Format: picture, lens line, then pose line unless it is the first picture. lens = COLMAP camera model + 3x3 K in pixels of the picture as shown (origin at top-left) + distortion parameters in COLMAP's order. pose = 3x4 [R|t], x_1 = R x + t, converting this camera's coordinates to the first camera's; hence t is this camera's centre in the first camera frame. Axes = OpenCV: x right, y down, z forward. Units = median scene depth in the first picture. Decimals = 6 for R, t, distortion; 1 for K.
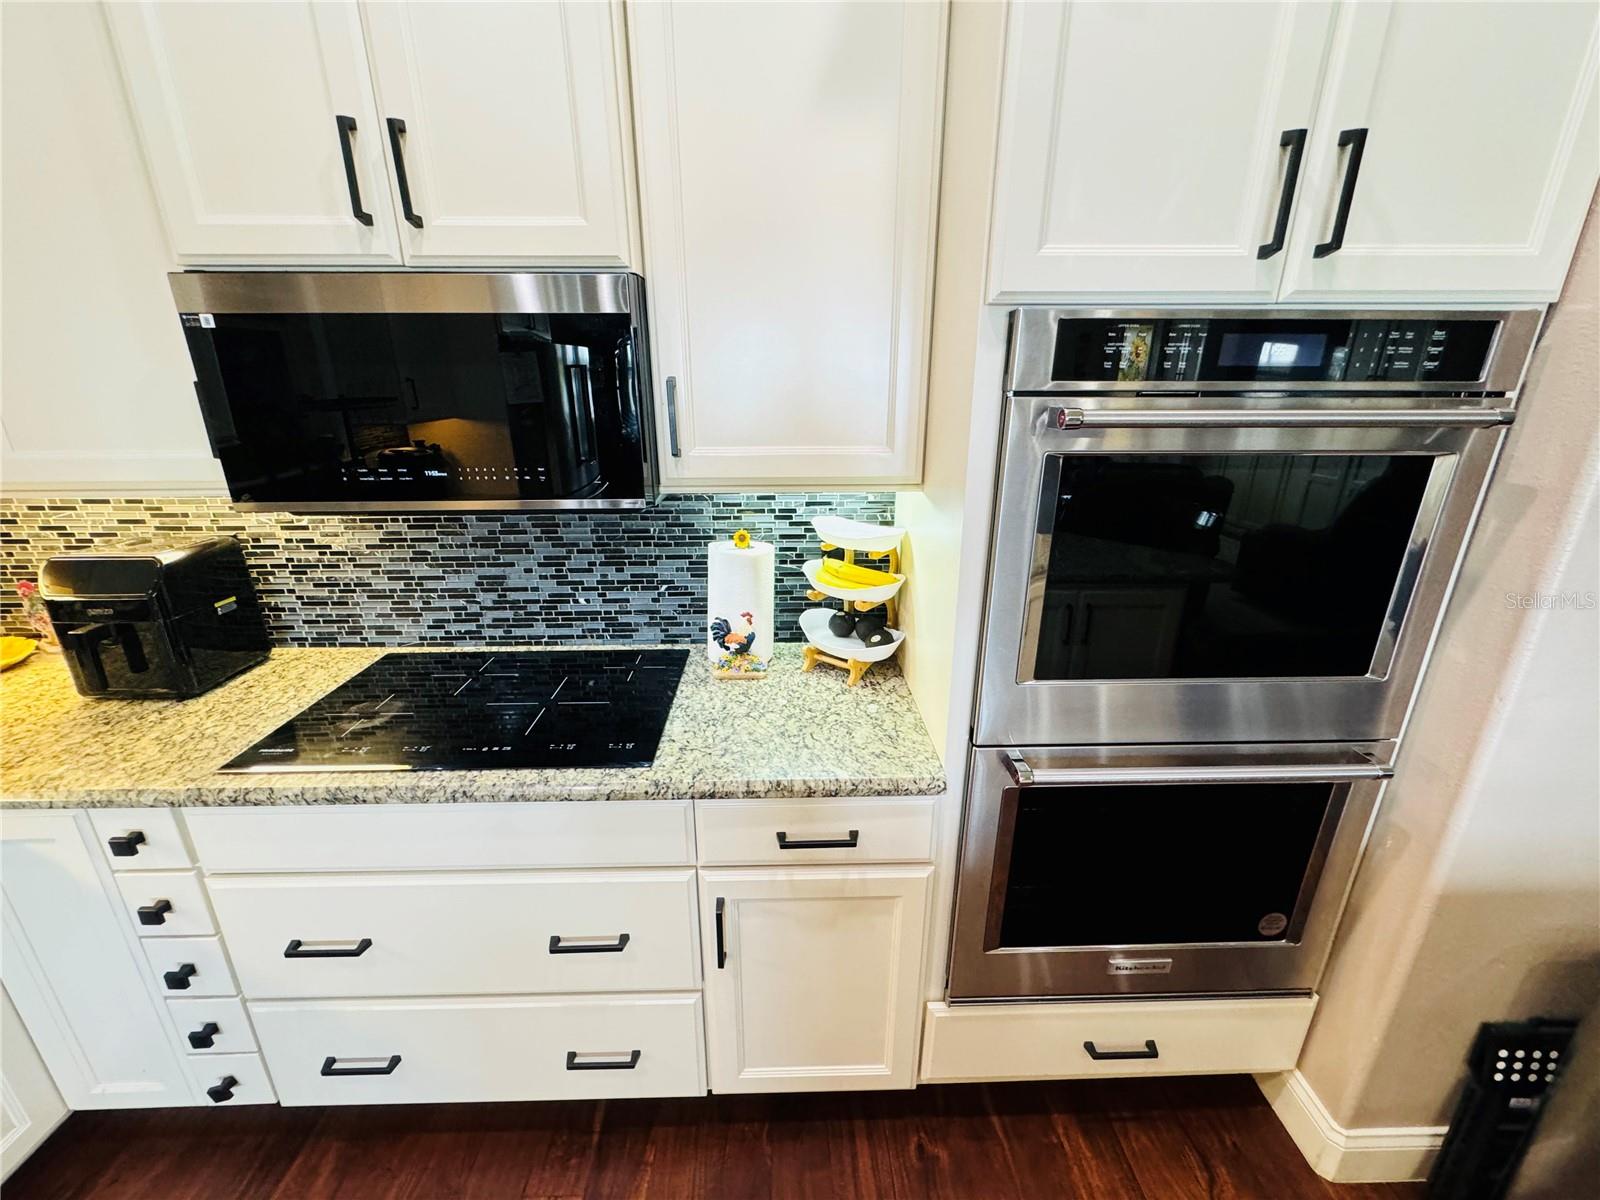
lens RADIAL K [[642.9, 0, 799.8], [0, 642.9, 600.3], [0, 0, 1]] dist [-0.000484, -0.000035]
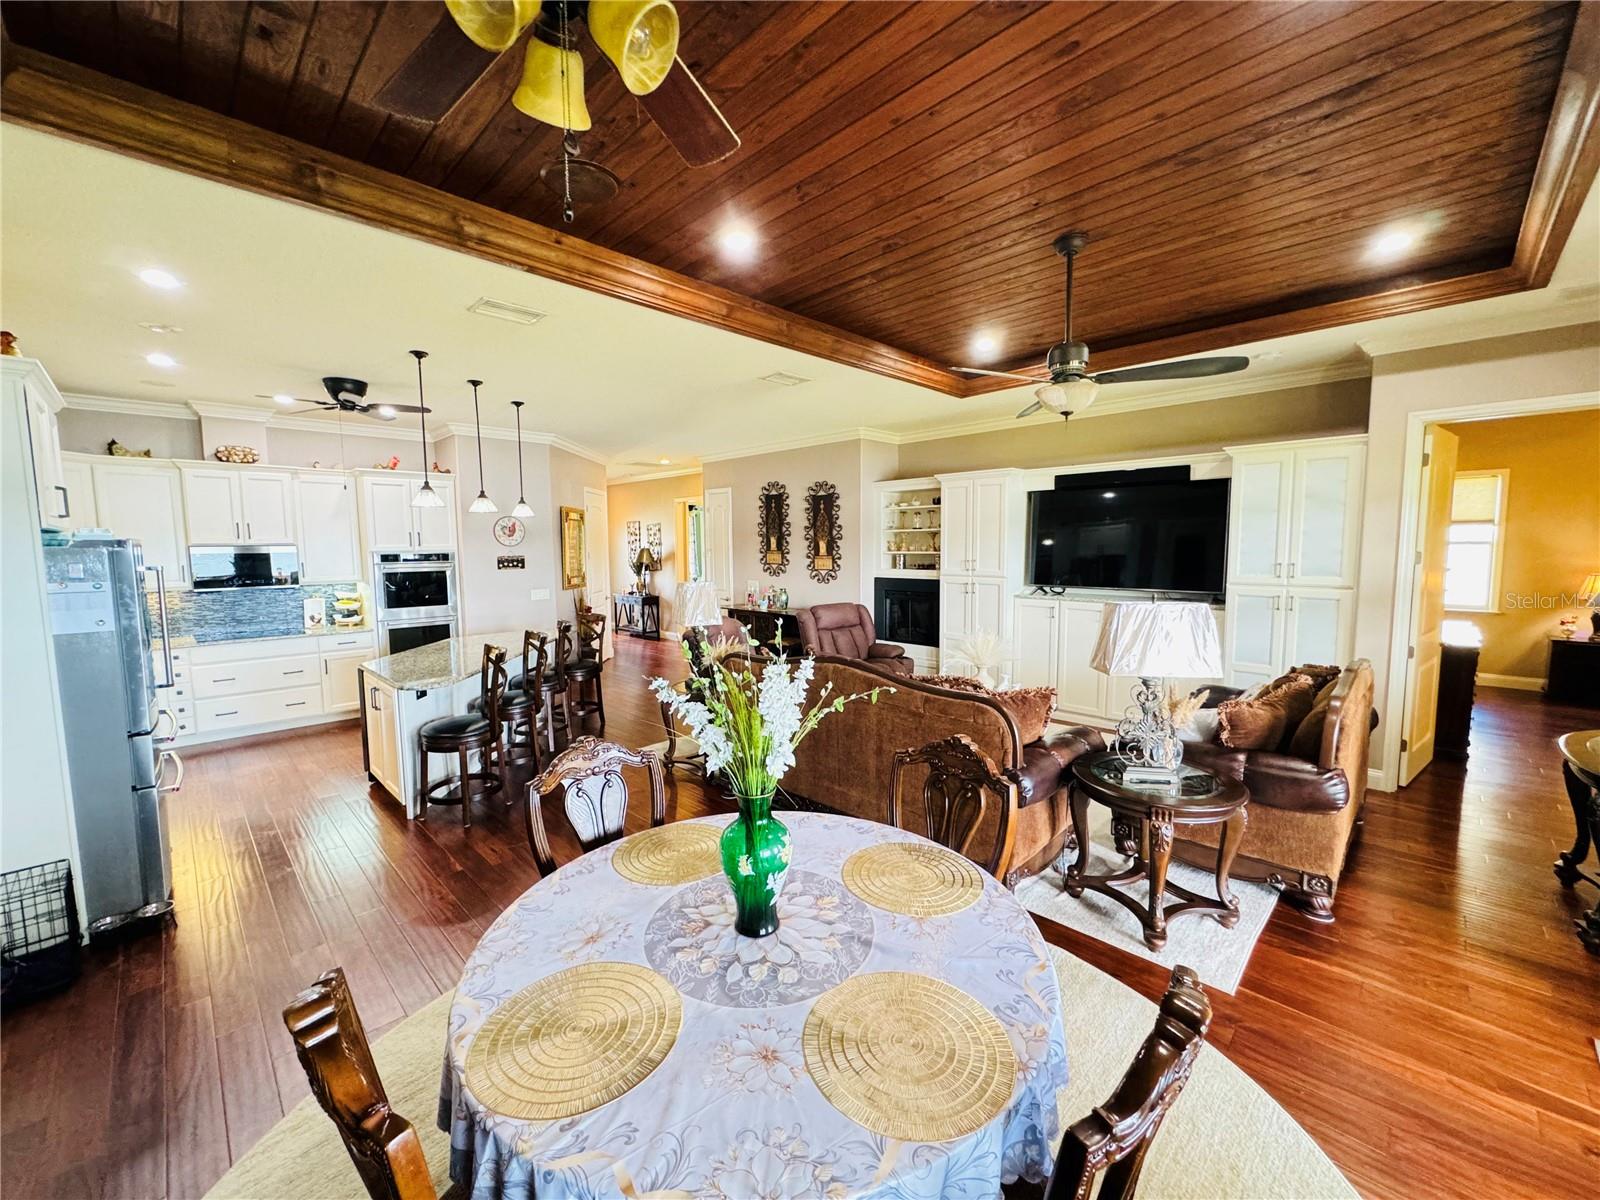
lens RADIAL K [[638.6, 0, 796.7], [0, 638.6, 599.5], [0, 0, 1]] dist [-0.002638, 0.000287]
pose [[0.723706, -0.066027, 0.686943, -0.741634], [0.226410, 0.963033, -0.145962, 1.366917], [-0.651911, 0.261165, 0.711902, -4.444423]]
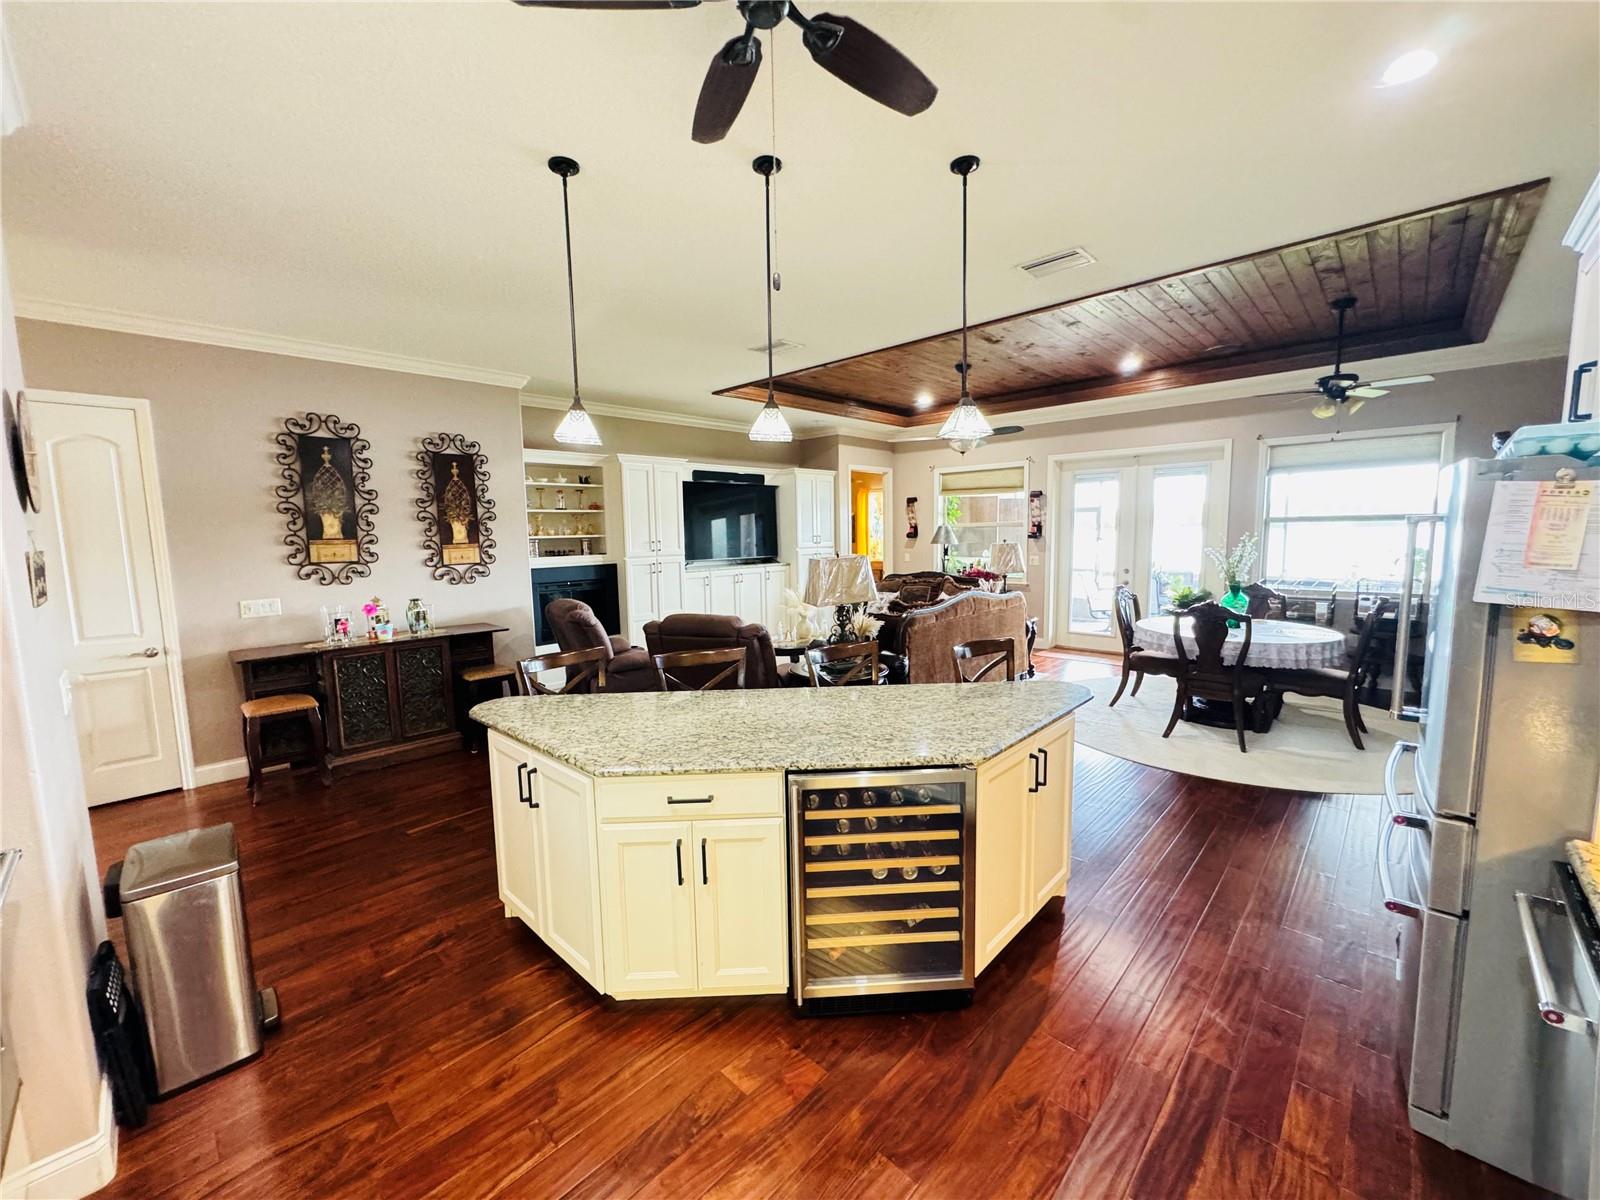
lens RADIAL K [[638.6, 0, 796.7], [0, 638.6, 599.5], [0, 0, 1]] dist [-0.002638, 0.000287]
pose [[-0.701861, -0.063012, 0.709521, -0.862074], [0.243892, 0.914615, 0.322485, -0.182538], [-0.669259, 0.399387, -0.626564, 0.406998]]
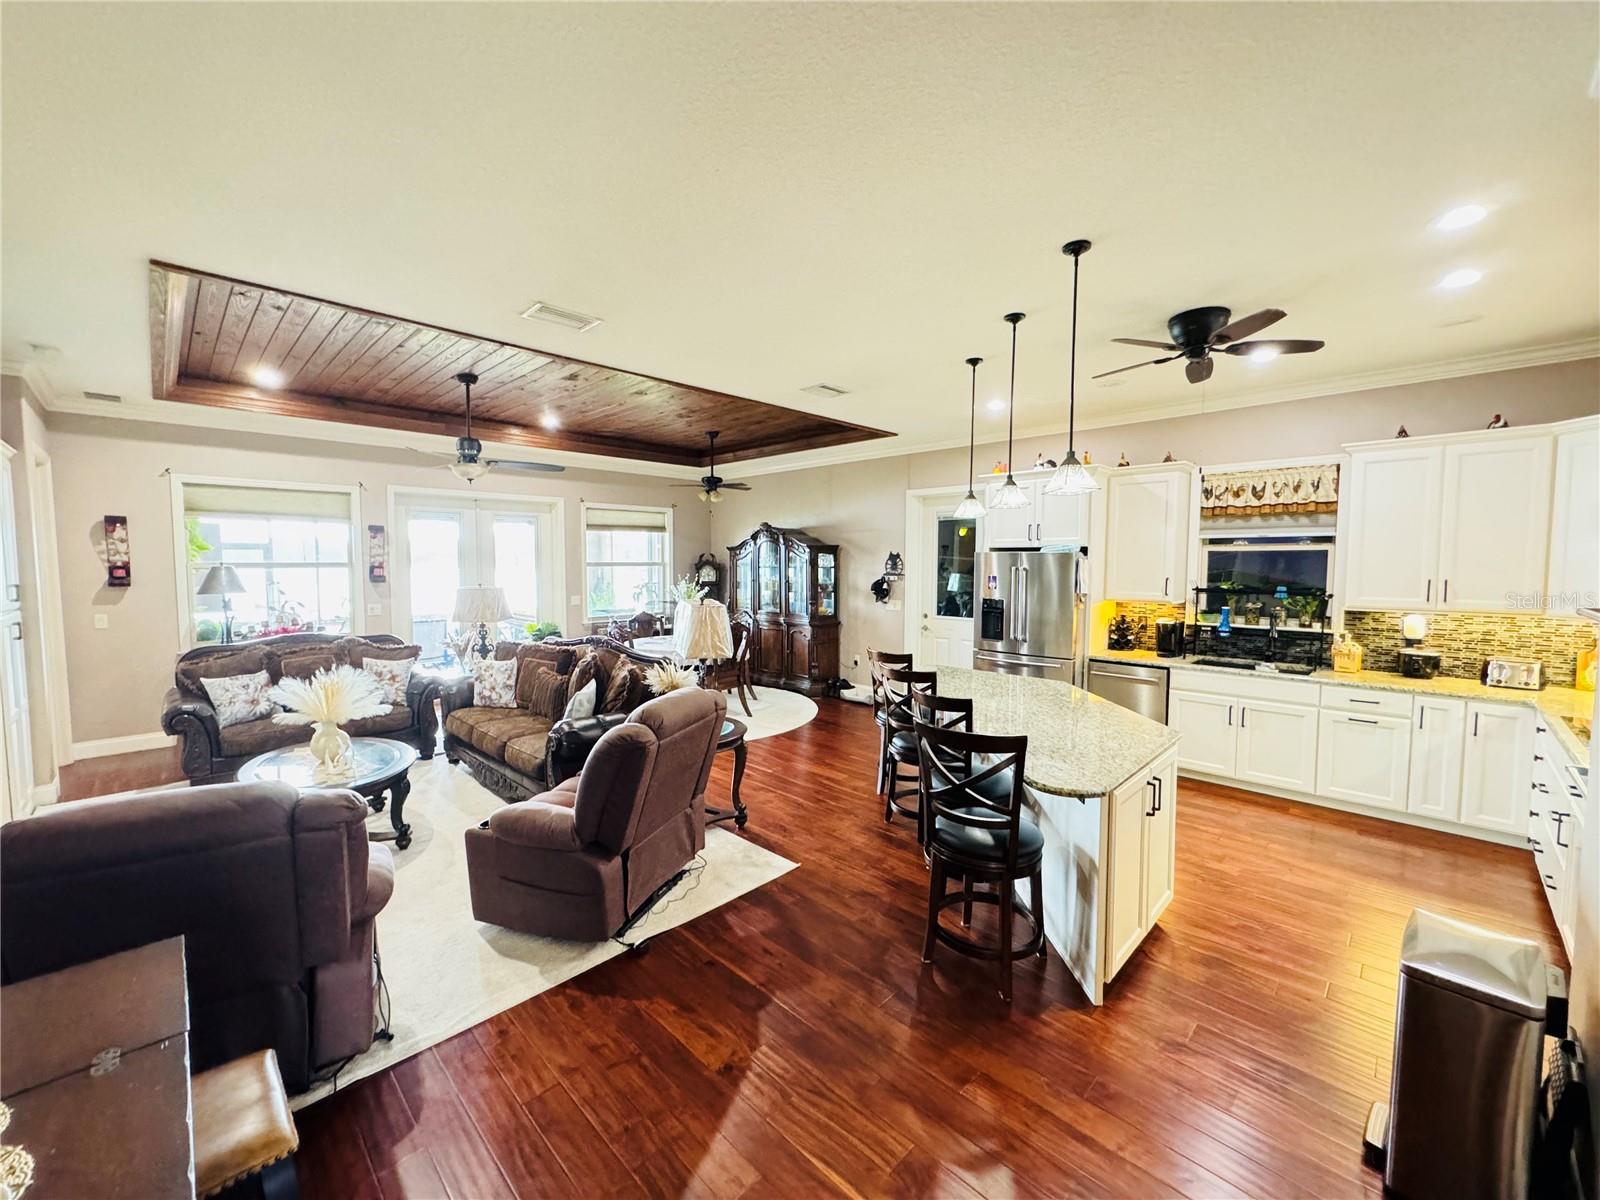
lens RADIAL K [[638.6, 0, 796.7], [0, 638.6, 599.5], [0, 0, 1]] dist [-0.002638, 0.000287]
pose [[-0.722815, 0.043795, -0.689652, 2.775319], [-0.218104, 0.932522, 0.287810, -0.230923], [0.655720, 0.358449, -0.664489, 0.383048]]
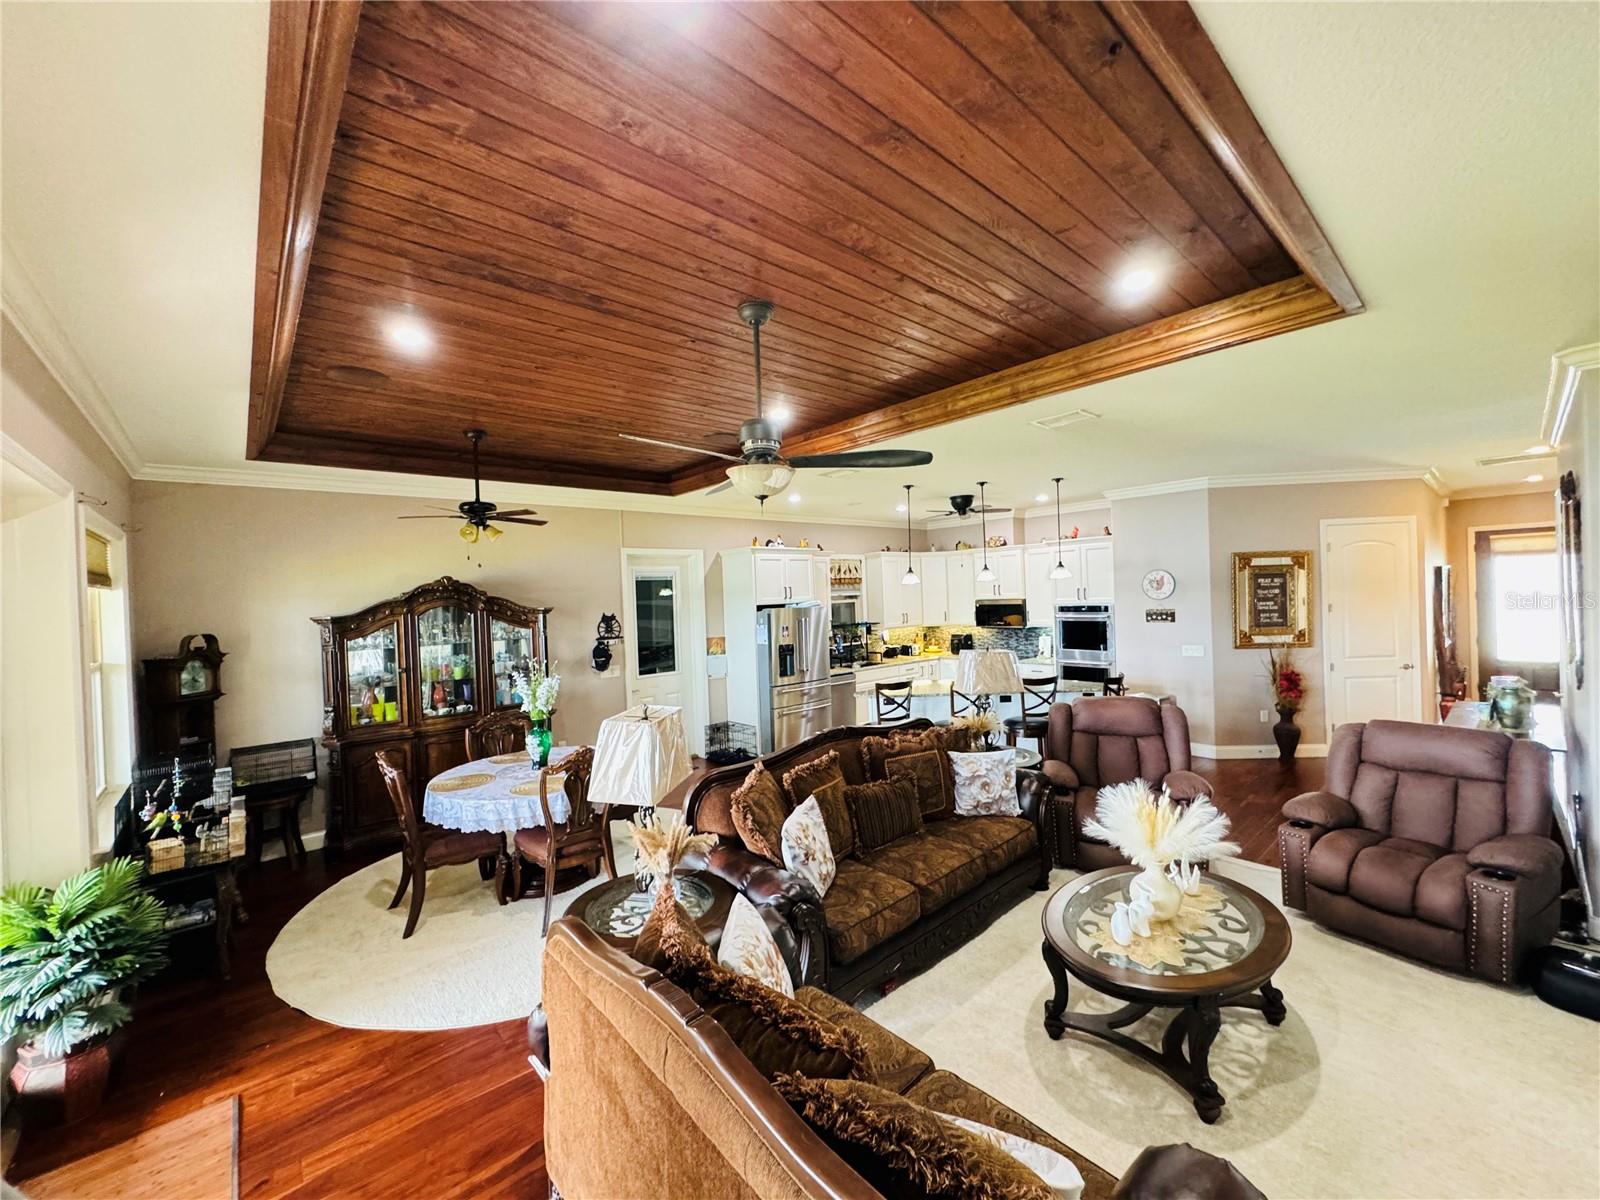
lens RADIAL K [[638.6, 0, 796.7], [0, 638.6, 599.5], [0, 0, 1]] dist [-0.002638, 0.000287]
pose [[0.637139, -0.014768, -0.770608, 3.207749], [-0.209990, 0.958667, -0.191992, 1.280149], [0.741592, 0.284145, 0.607703, -4.672662]]
